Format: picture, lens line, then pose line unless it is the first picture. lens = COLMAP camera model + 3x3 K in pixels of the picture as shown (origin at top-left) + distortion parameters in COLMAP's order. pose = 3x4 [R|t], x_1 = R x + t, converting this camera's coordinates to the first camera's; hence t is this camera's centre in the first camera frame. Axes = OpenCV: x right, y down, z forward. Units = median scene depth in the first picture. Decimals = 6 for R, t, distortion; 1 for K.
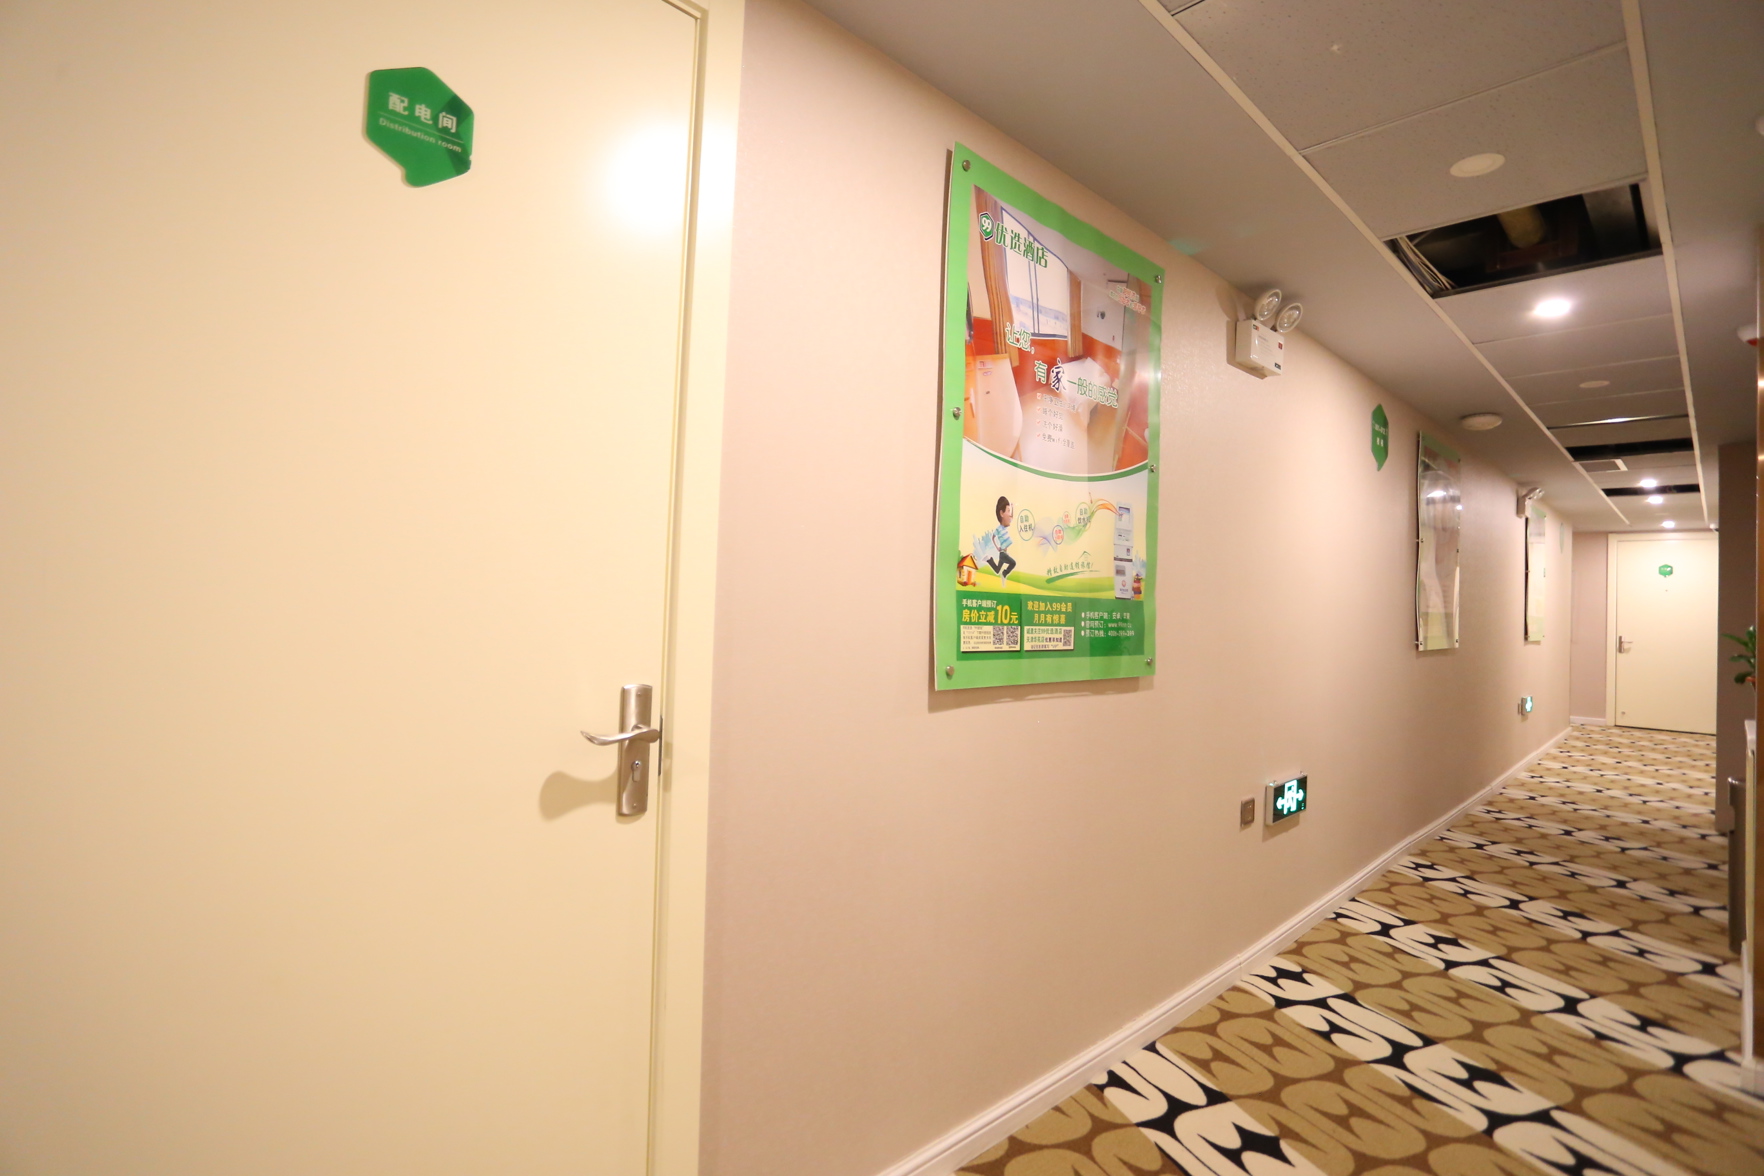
lens RADIAL K [[849.1, 0, 880.4], [0, 849.1, 581.4], [0, 0, 1]] dist [-0.063479, 0.020961]
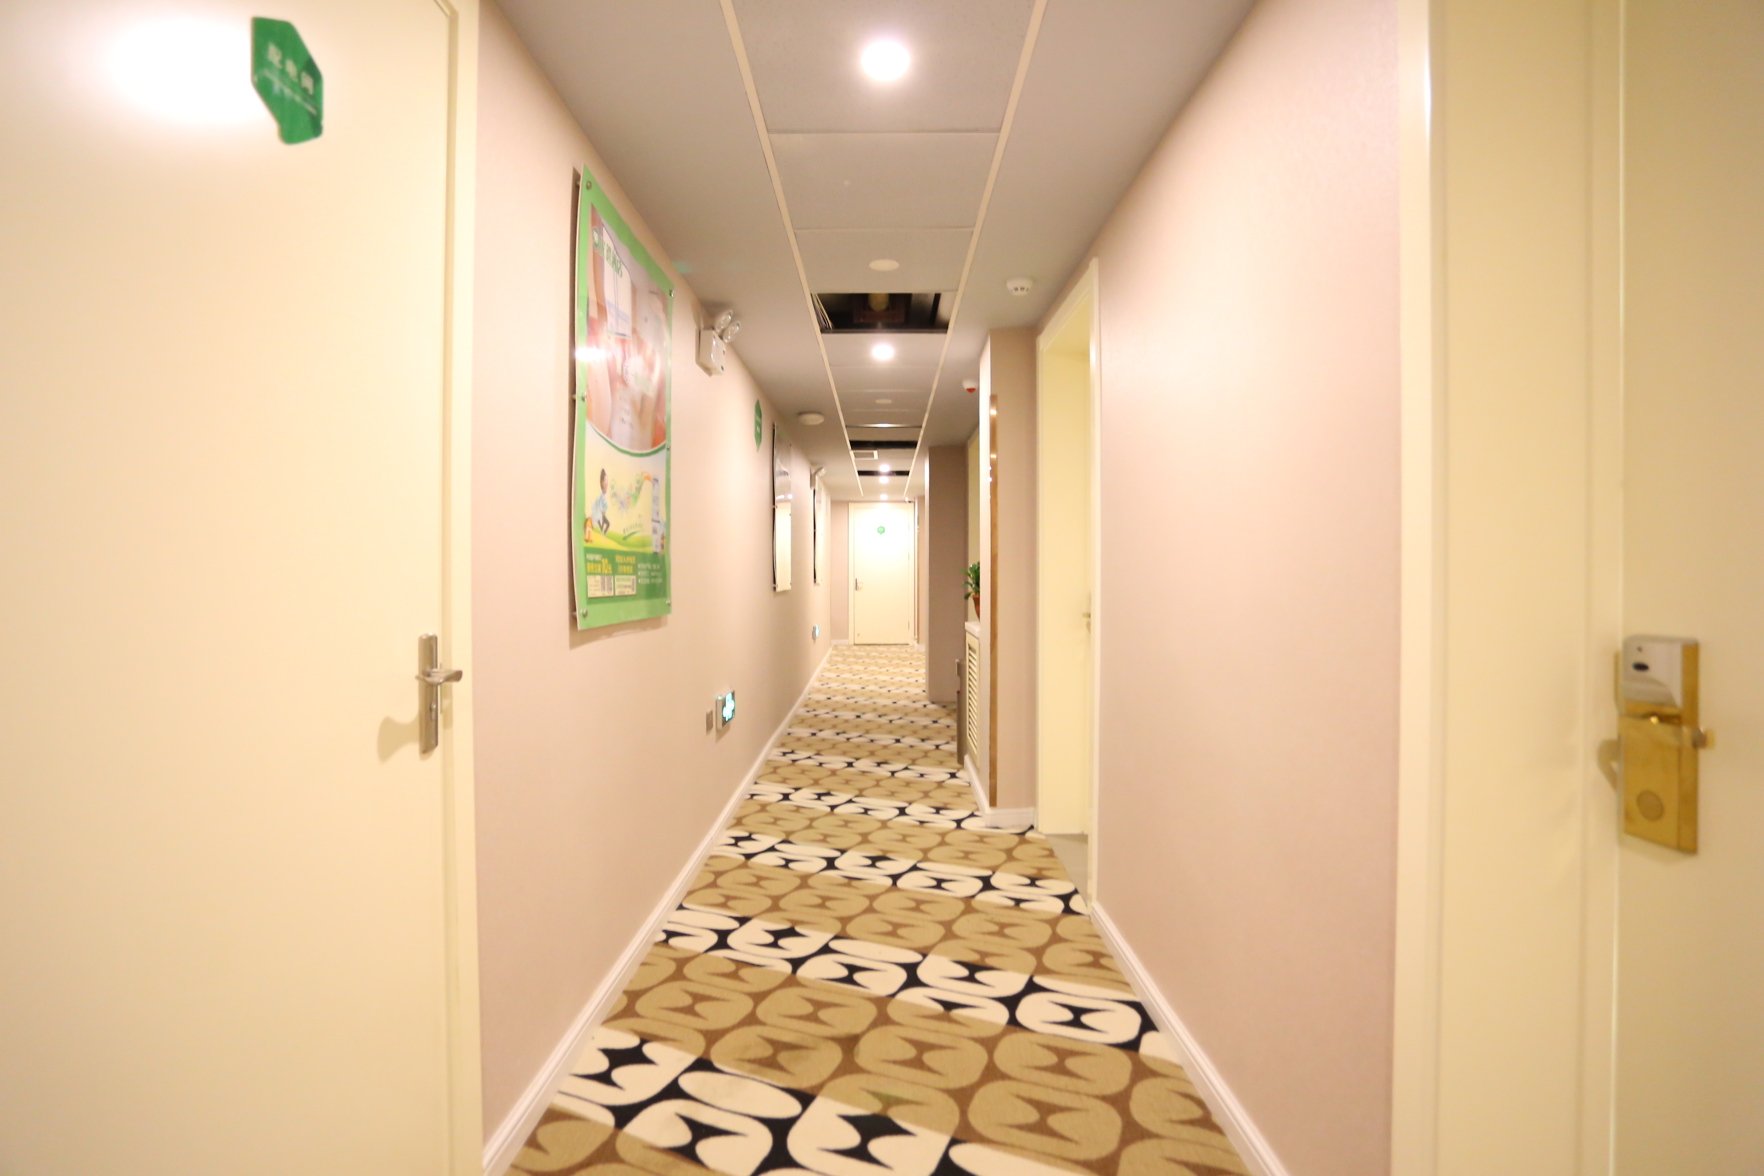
lens RADIAL K [[861.0, 0, 881.0], [0, 861.0, 581.7], [0, 0, 1]] dist [-0.074164, 0.033876]
pose [[0.697003, -0.042078, 0.715832, -0.364515], [0.008315, 0.998684, 0.050608, 0.002109], [-0.717020, -0.029322, 0.696436, -0.104648]]
